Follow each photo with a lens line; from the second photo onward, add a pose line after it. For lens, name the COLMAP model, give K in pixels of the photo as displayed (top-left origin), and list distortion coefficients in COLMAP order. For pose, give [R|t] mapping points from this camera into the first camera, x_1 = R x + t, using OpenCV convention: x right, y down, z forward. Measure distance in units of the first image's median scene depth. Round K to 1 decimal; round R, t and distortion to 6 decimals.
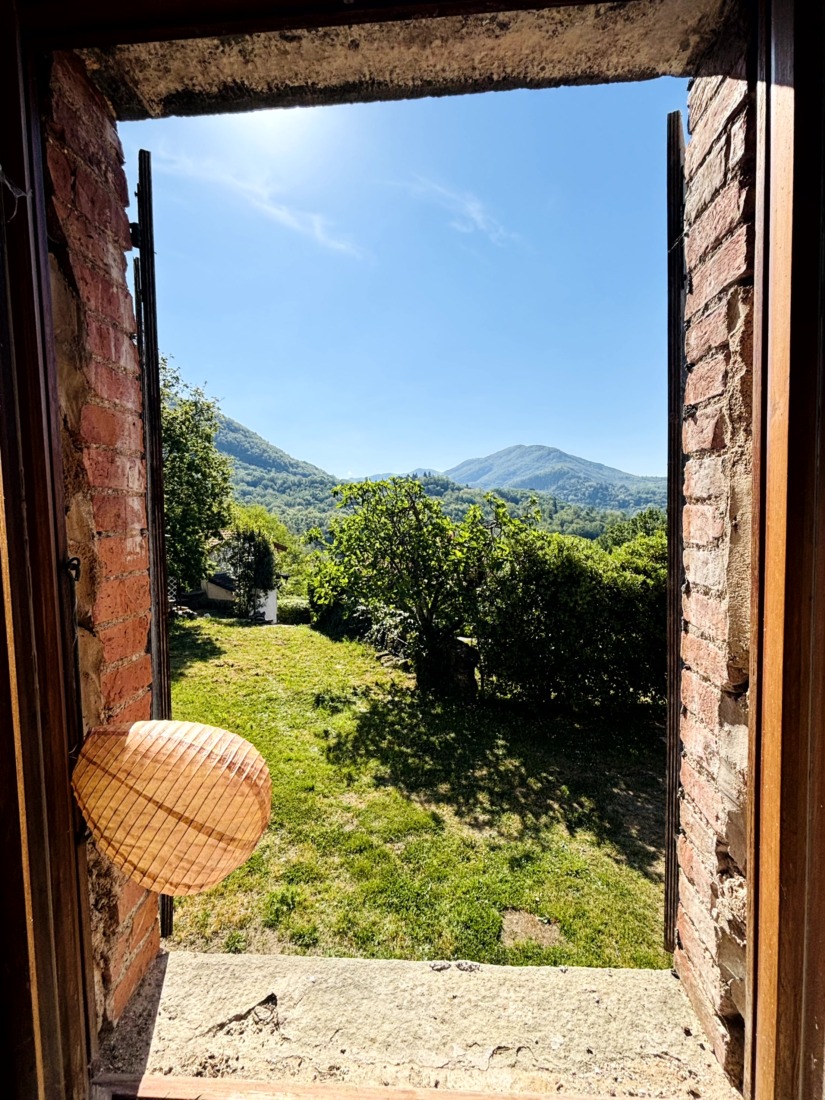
lens RADIAL K [[486.1, 0, 416.1], [0, 486.1, 553.9], [0, 0, 1]] dist [0.002392, 0.000659]
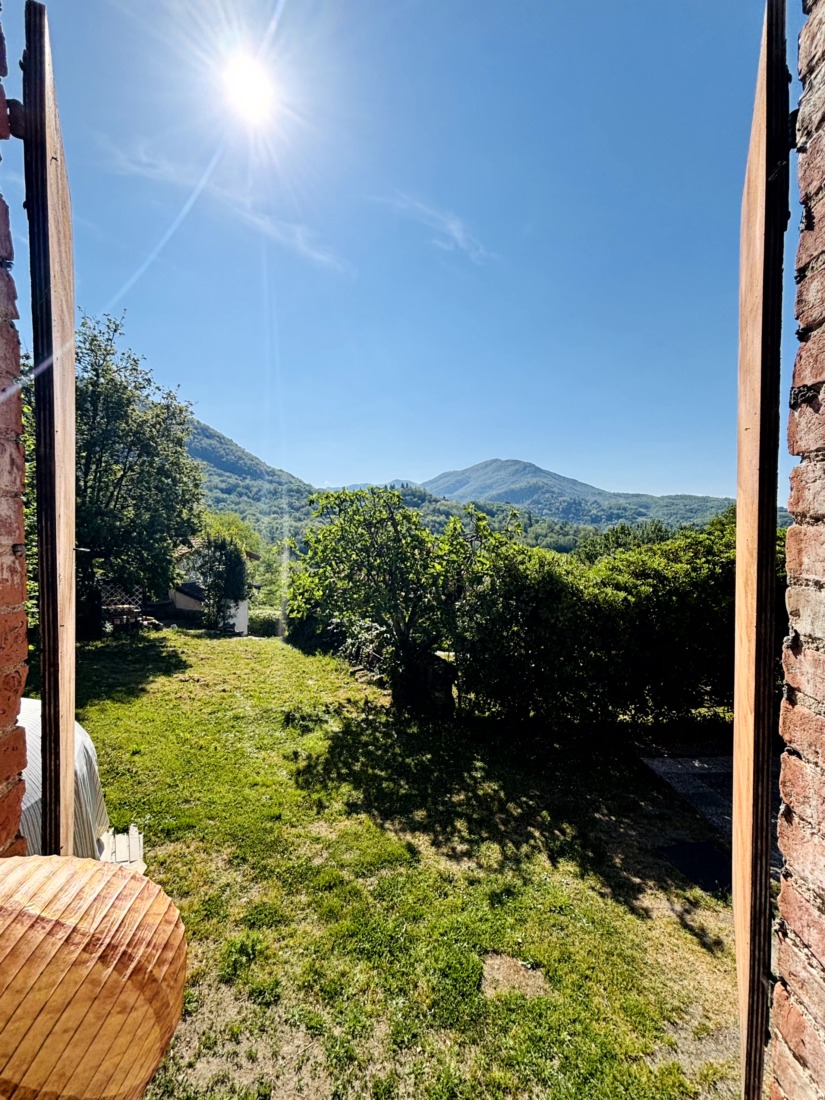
lens RADIAL K [[486.1, 0, 416.1], [0, 486.1, 553.9], [0, 0, 1]] dist [0.002392, 0.000659]
pose [[0.998666, 0.016715, 0.048856, -0.004081], [-0.015605, 0.999613, -0.023023, -0.003751], [-0.049222, 0.022230, 0.998540, 0.035171]]
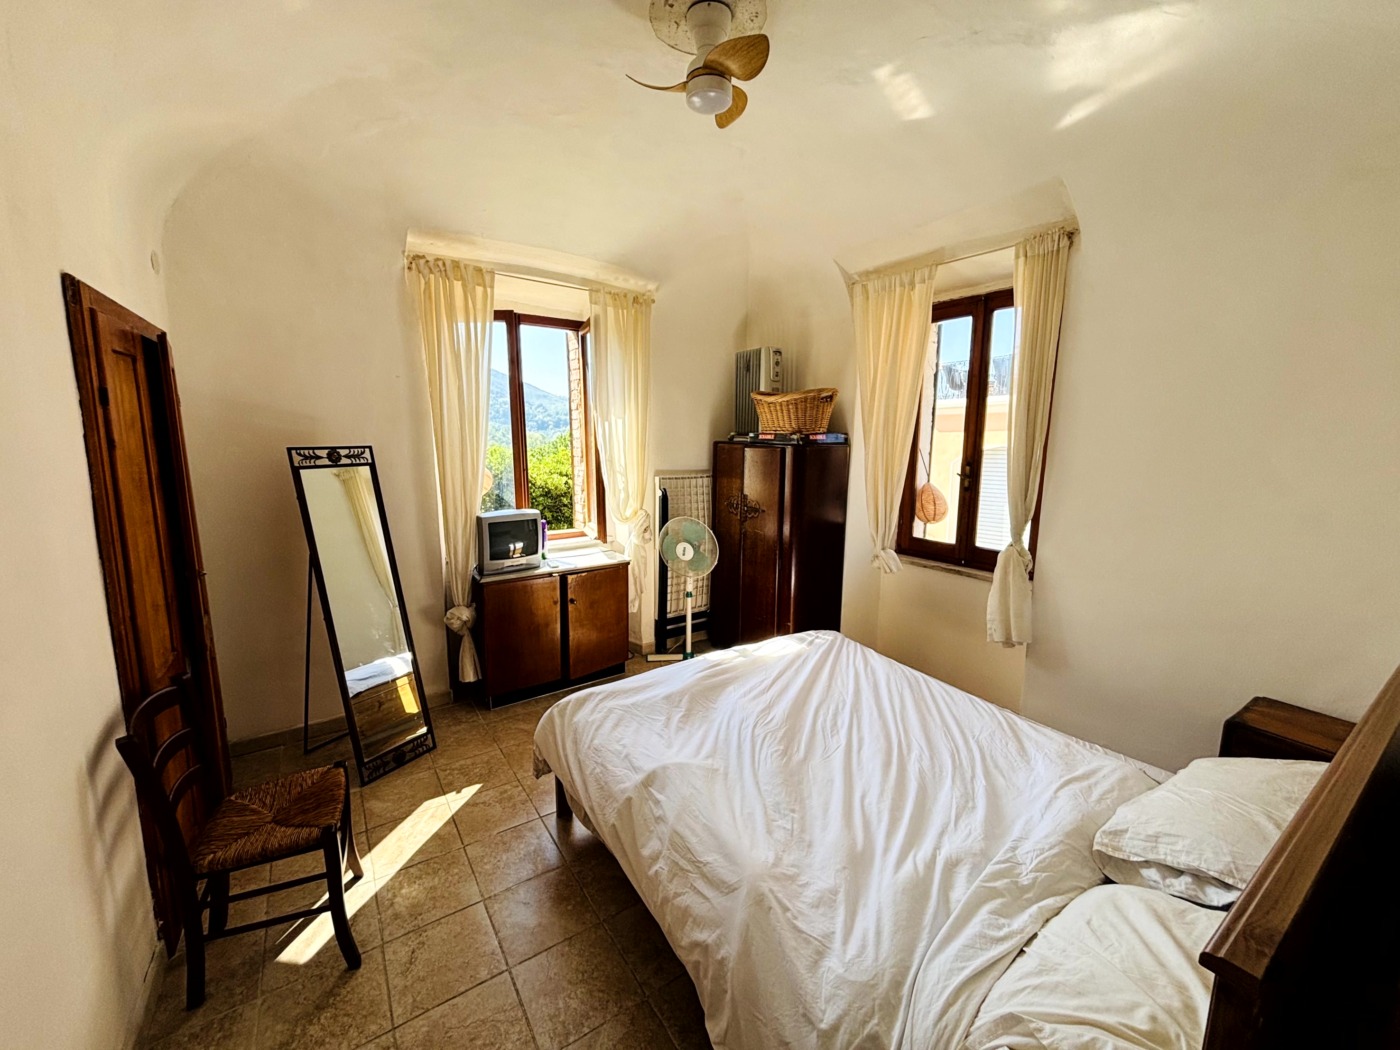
lens RADIAL K [[555.6, 0, 700.4], [0, 555.6, 522.4], [0, 0, 1]] dist [-0.000247, 0.000356]
pose [[0.780619, -0.068933, 0.621194, -0.209404], [0.022879, 0.996385, 0.081818, 0.052221], [-0.624588, -0.049656, 0.779374, -0.445717]]
